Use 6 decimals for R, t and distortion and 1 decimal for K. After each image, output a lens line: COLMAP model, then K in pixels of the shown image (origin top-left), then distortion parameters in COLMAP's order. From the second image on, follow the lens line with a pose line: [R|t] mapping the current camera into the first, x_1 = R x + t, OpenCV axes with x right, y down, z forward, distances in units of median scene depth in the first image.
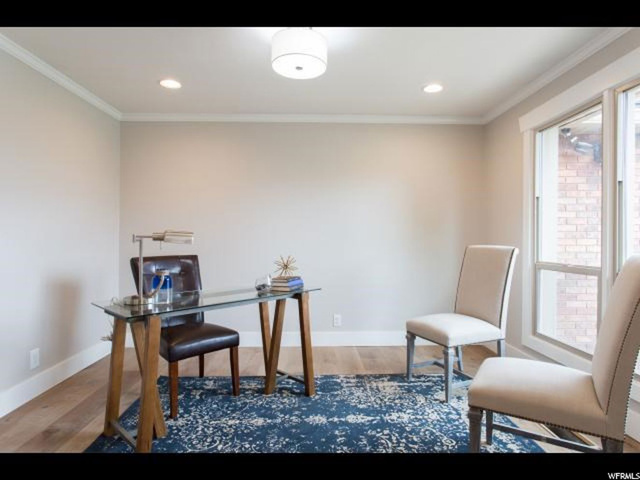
lens RADIAL K [[369.0, 0, 320.0], [0, 369.0, 240.0], [0, 0, 1]] dist [-0.000358, 0.000055]
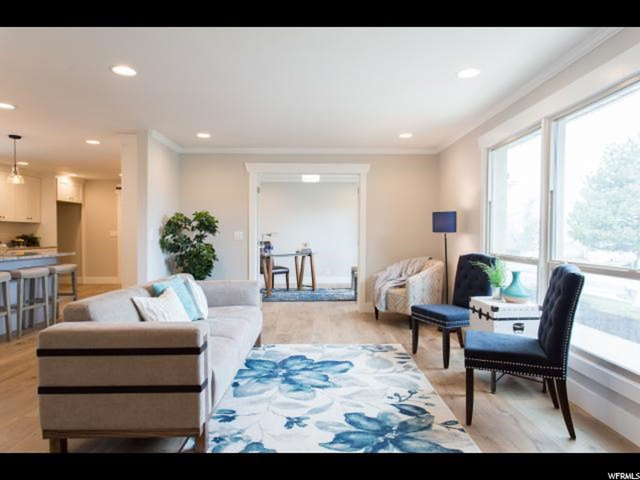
lens RADIAL K [[412.0, 0, 320.0], [0, 412.0, 240.0], [0, 0, 1]] dist [-0.000217, 0.000071]
pose [[0.999994, -0.001791, 0.002863, 0.001575], [0.001776, 0.999985, 0.005253, 0.003451], [-0.002872, -0.005248, 0.999982, -0.423499]]
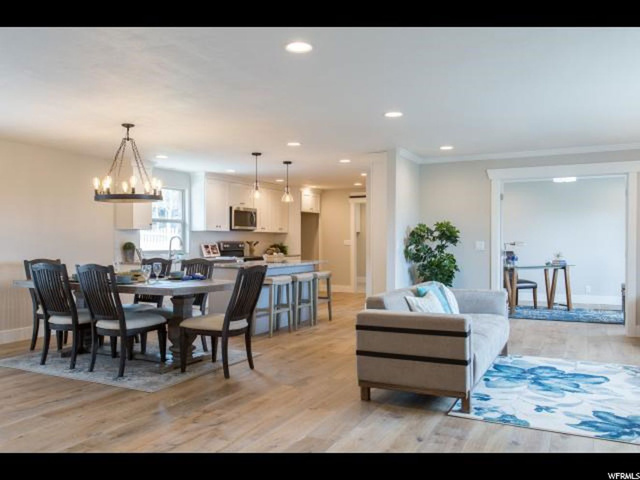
lens RADIAL K [[526.3, 0, 320.0], [0, 526.3, 240.0], [0, 0, 1]] dist [0.006063, 0.010994]
pose [[0.895307, -0.005293, -0.445418, 0.009276], [0.000886, 0.999949, -0.010101, 0.000531], [0.445448, 0.008649, 0.895266, -0.538952]]
